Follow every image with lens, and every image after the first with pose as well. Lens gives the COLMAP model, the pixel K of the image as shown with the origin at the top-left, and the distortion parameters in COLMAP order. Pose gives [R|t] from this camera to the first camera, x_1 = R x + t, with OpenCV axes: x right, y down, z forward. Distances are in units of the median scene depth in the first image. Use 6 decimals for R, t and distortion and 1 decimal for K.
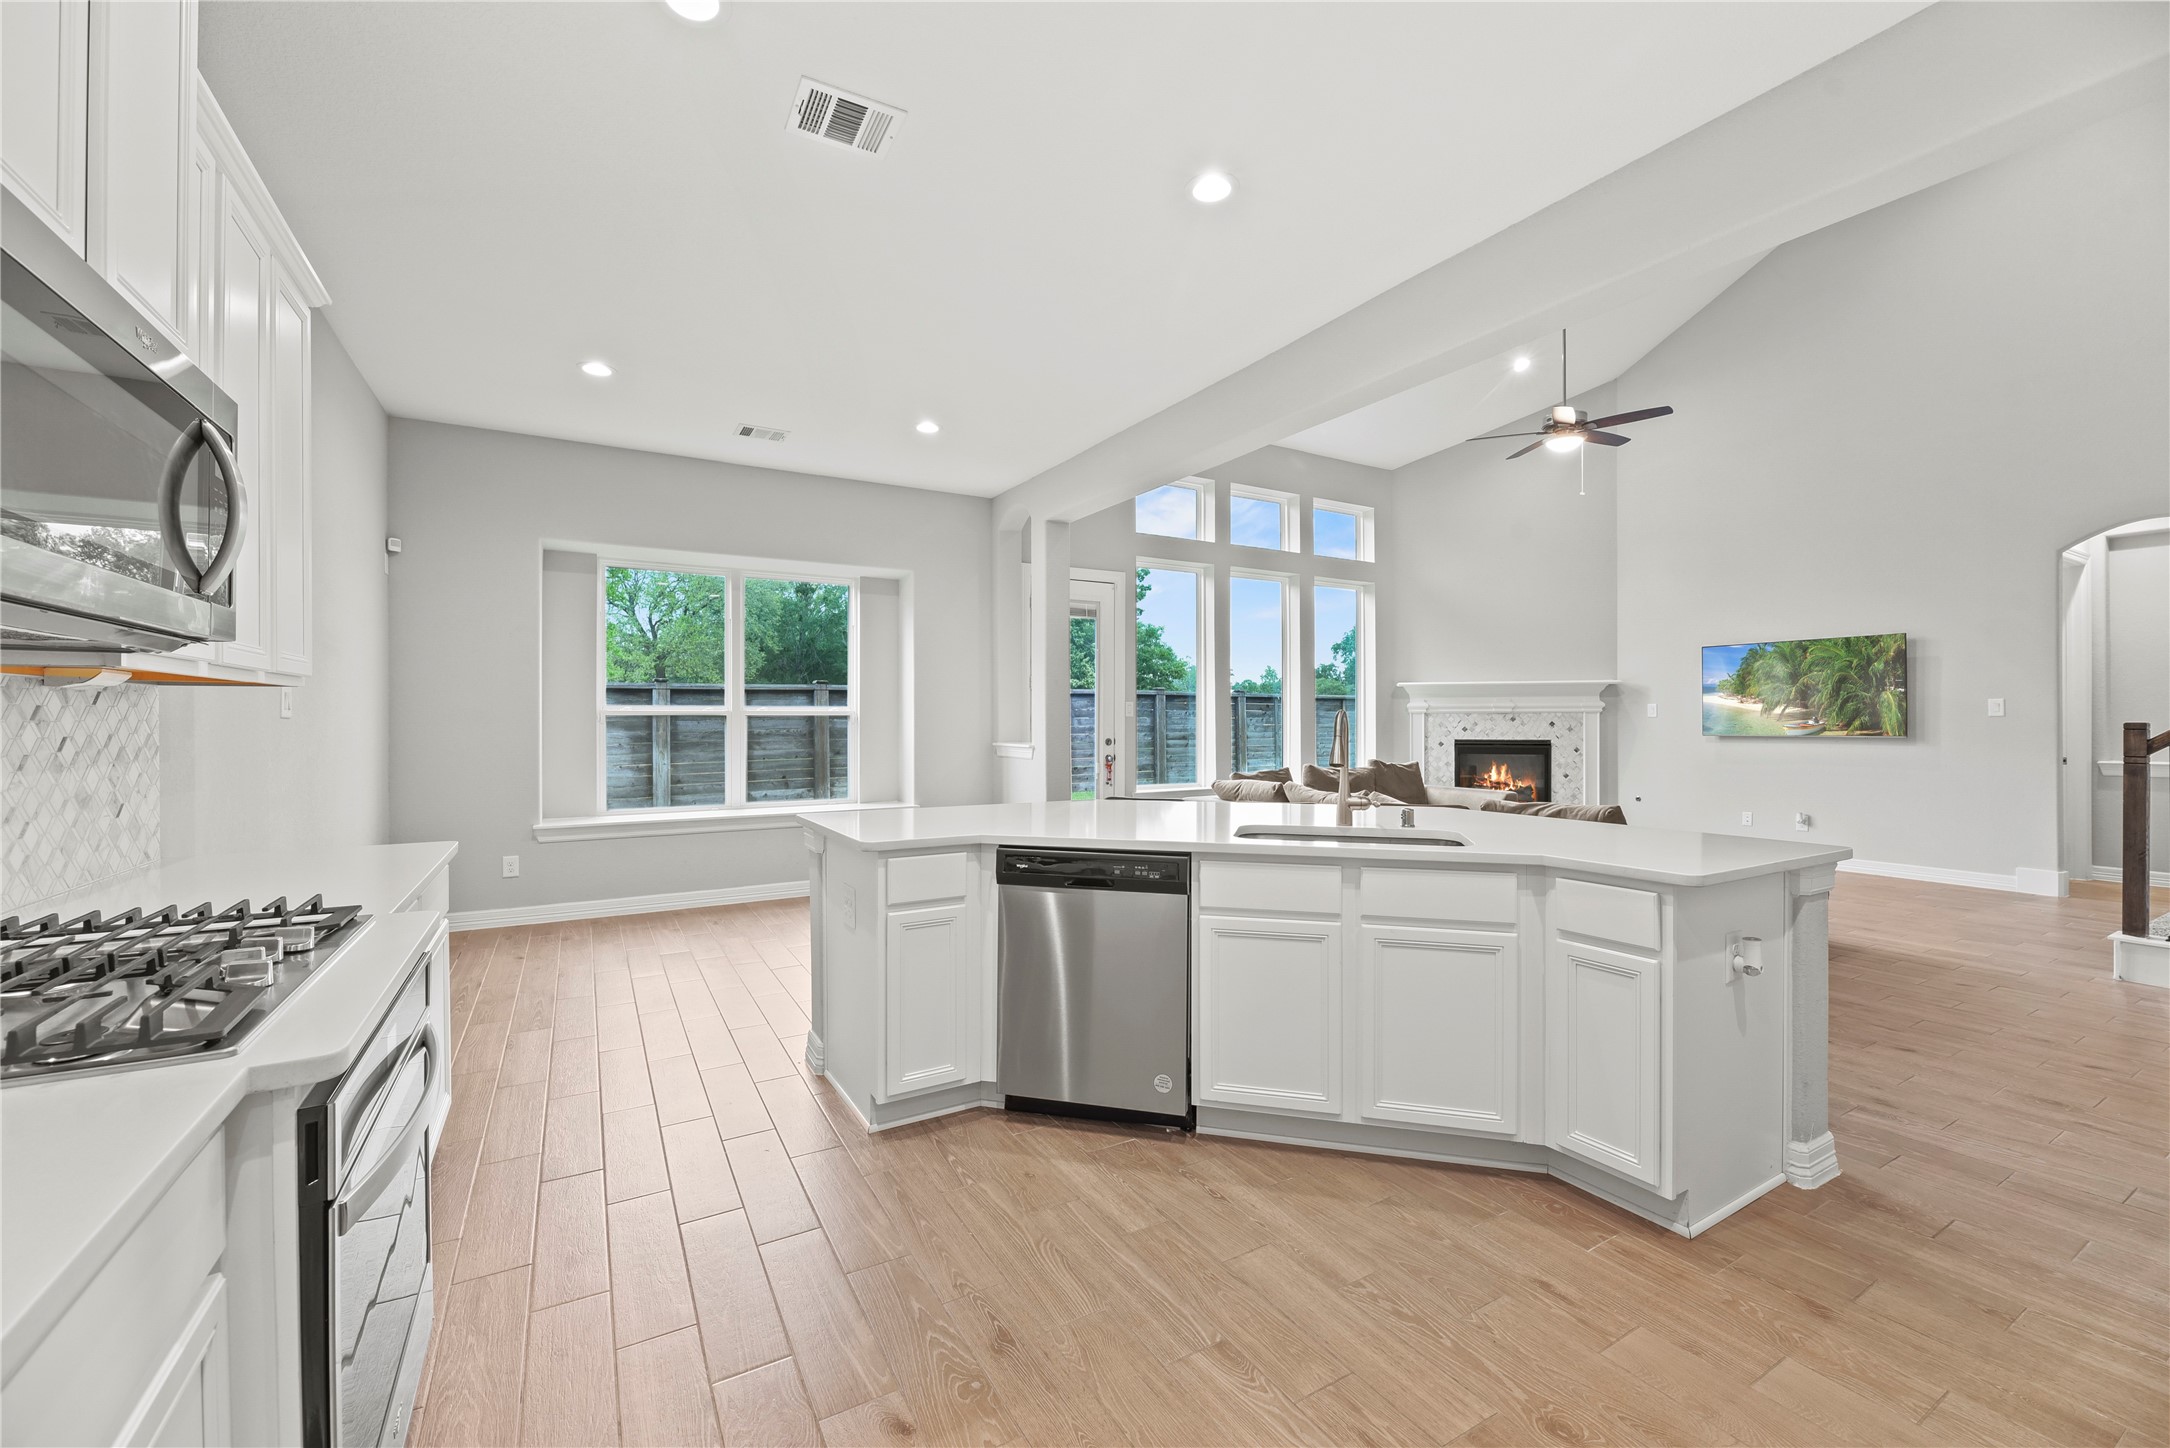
lens RADIAL K [[887.4, 0, 1082.4], [0, 887.4, 713.8], [0, 0, 1]] dist [-0.002877, -0.000175]
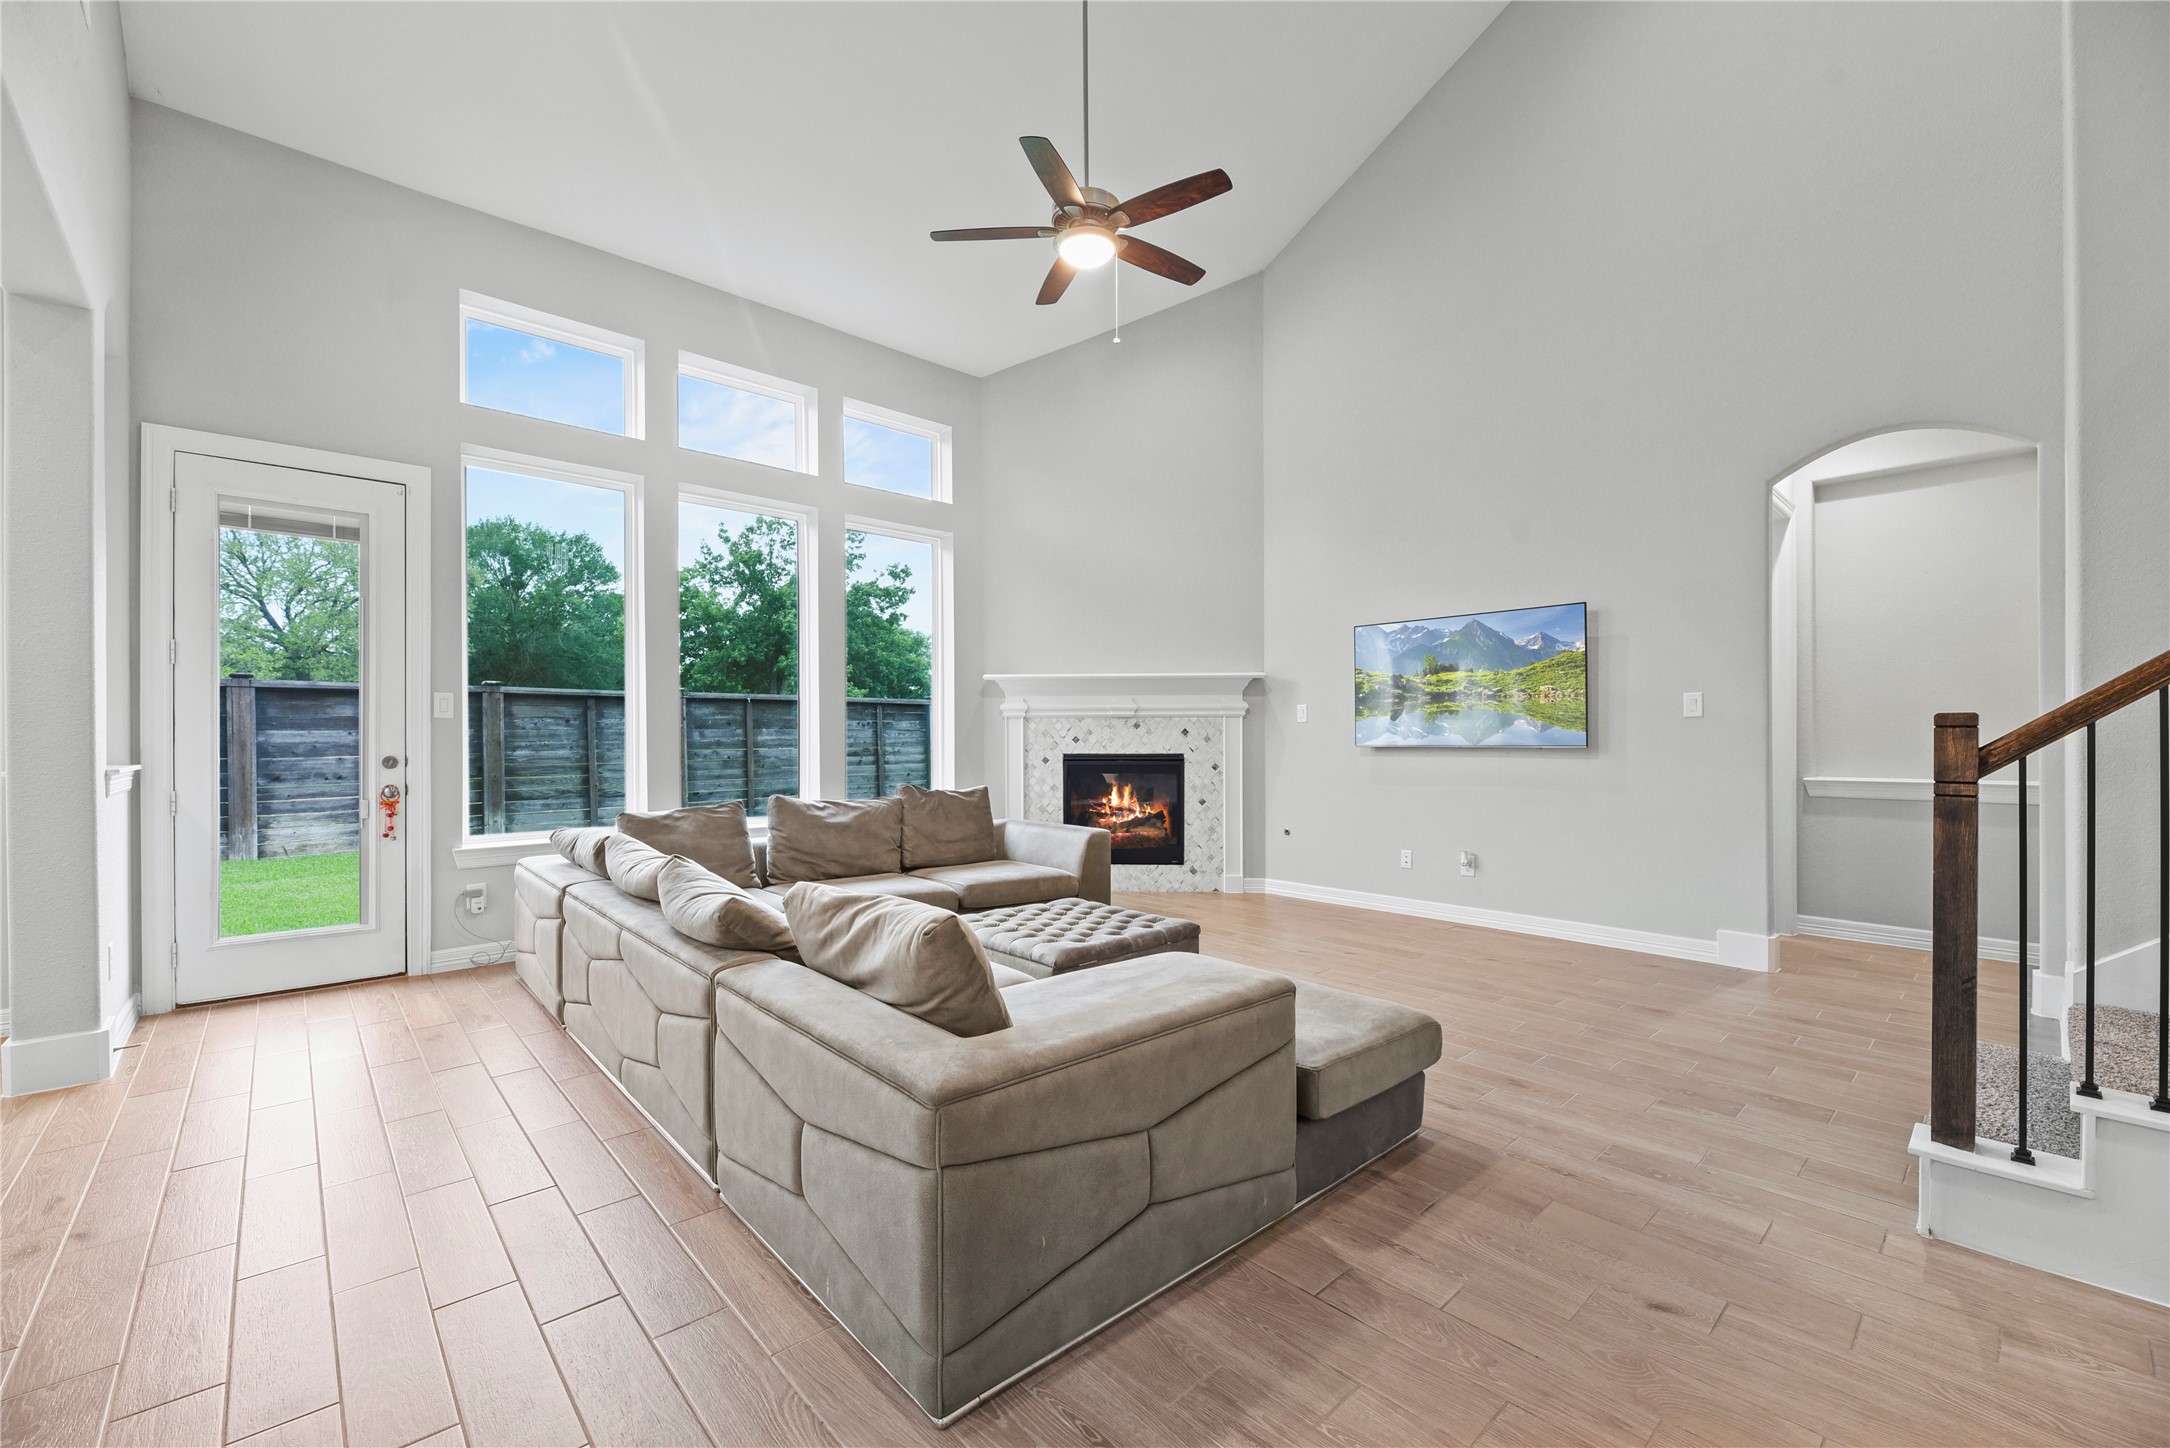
lens RADIAL K [[887.4, 0, 1088.7], [0, 887.4, 731.8], [0, 0, 1]] dist [-0.002877, -0.000175]
pose [[0.975550, -0.001532, 0.219772, 0.289865], [0.000794, 0.999994, 0.003445, 0.008685], [-0.219776, -0.003186, 0.975545, 0.296490]]
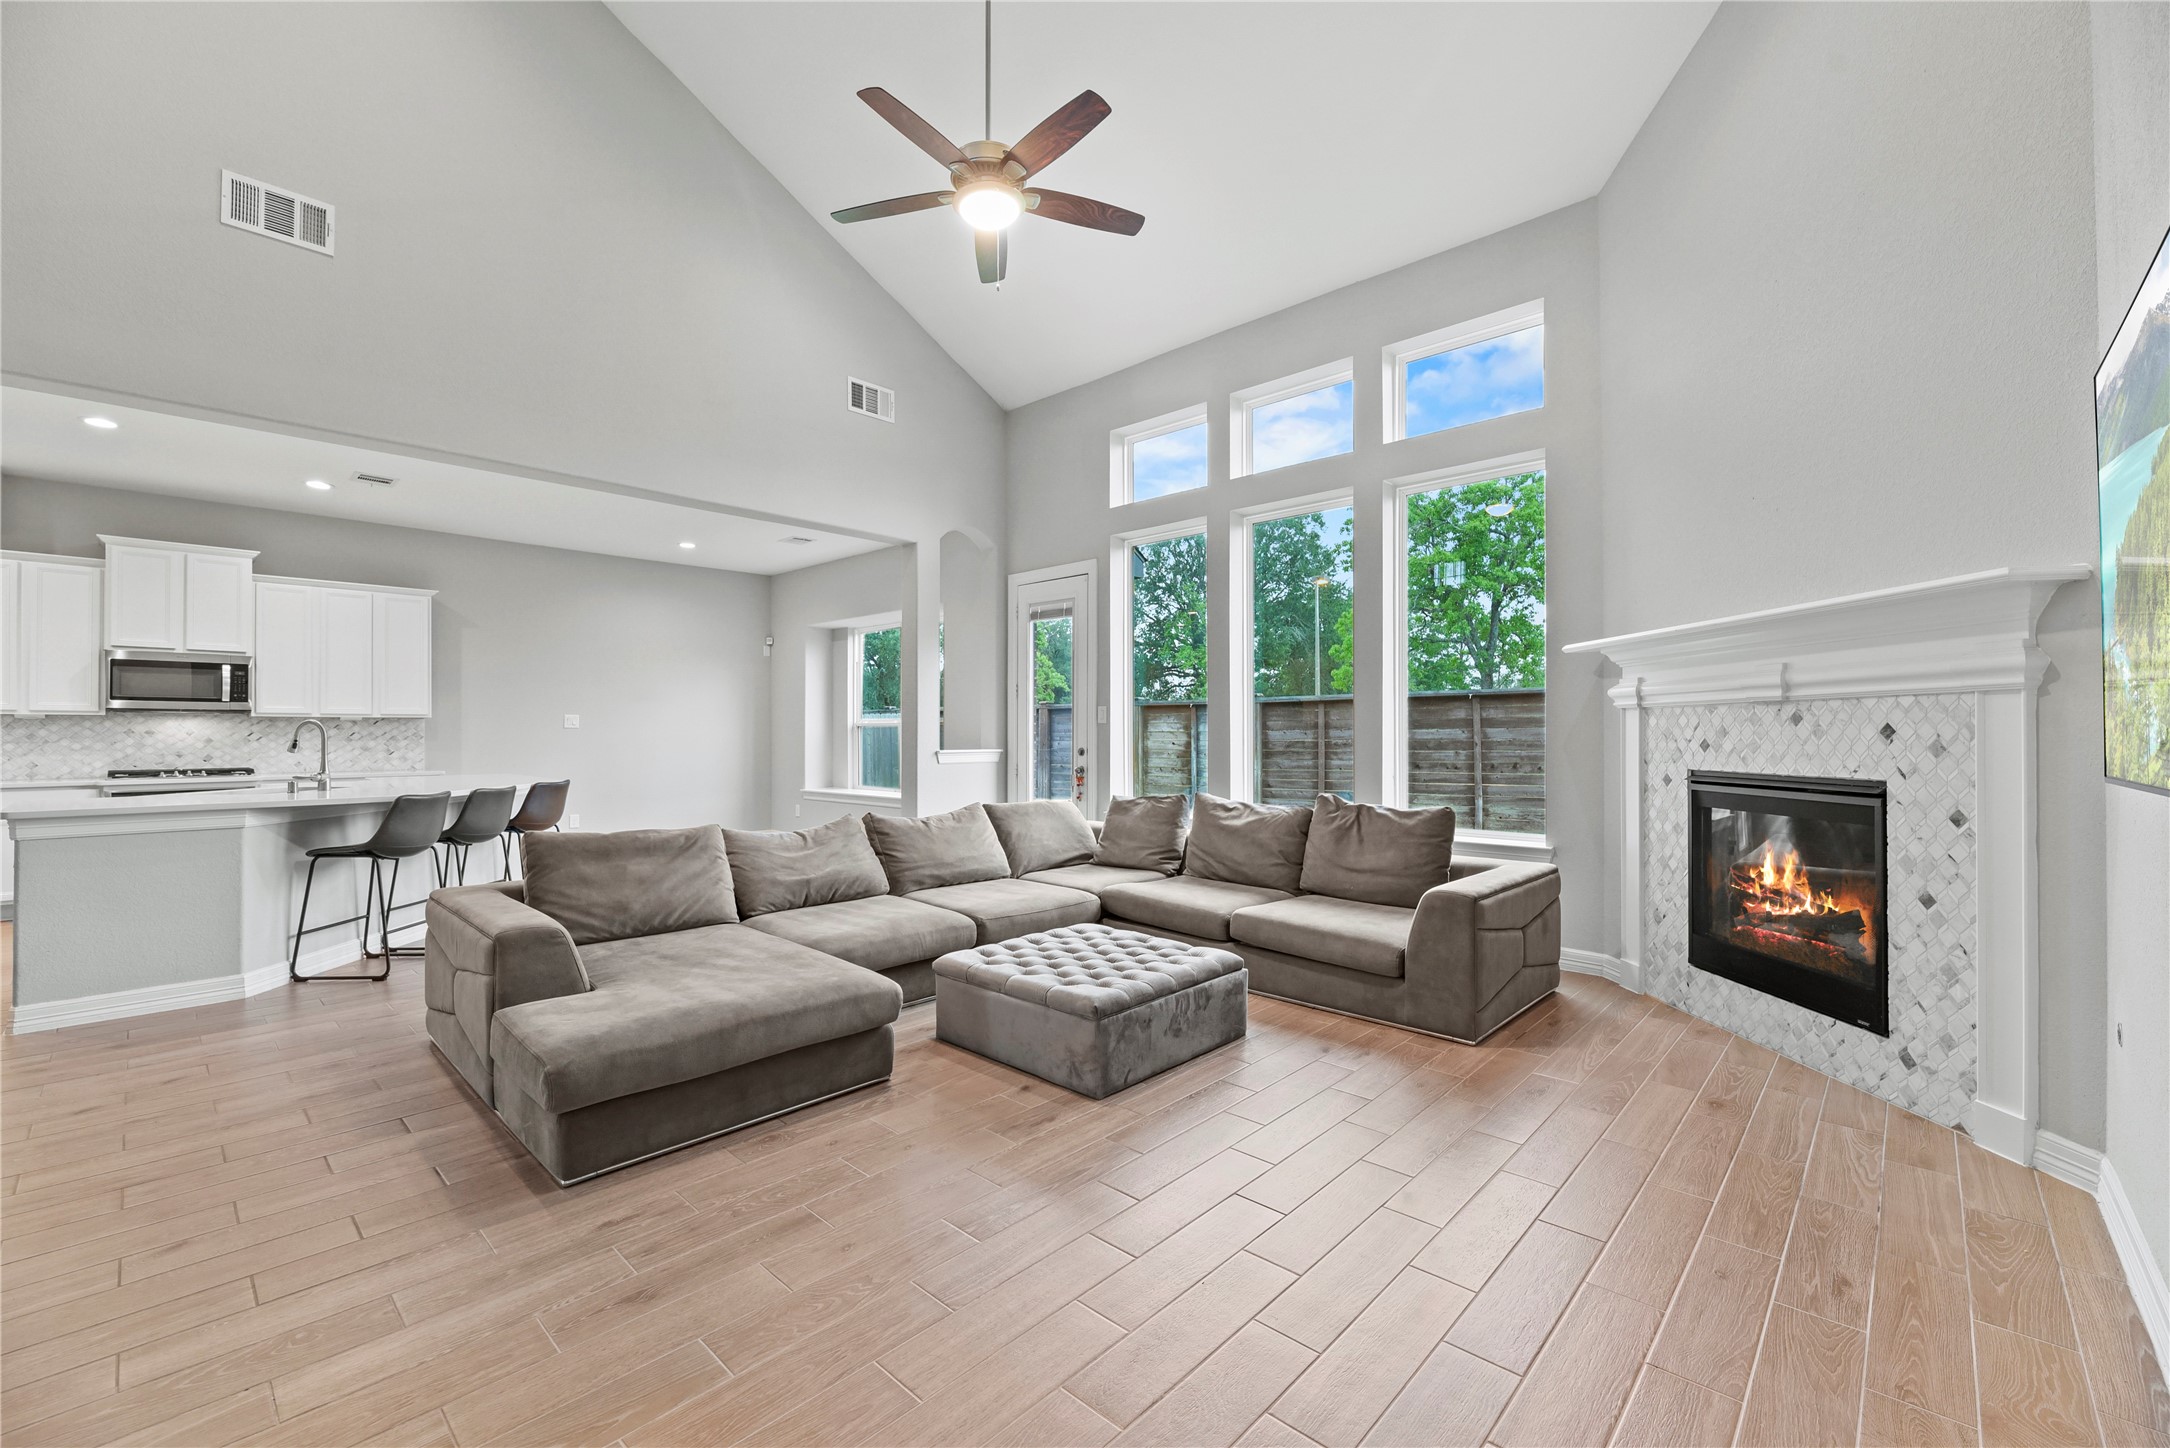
lens RADIAL K [[887.4, 0, 1081.2], [0, 887.4, 730.2], [0, 0, 1]] dist [-0.002877, -0.000175]
pose [[0.281613, -0.003476, -0.959522, 0.758413], [0.007052, 0.999974, -0.001553, 0.009397], [0.959502, -0.006329, 0.281630, 0.634370]]
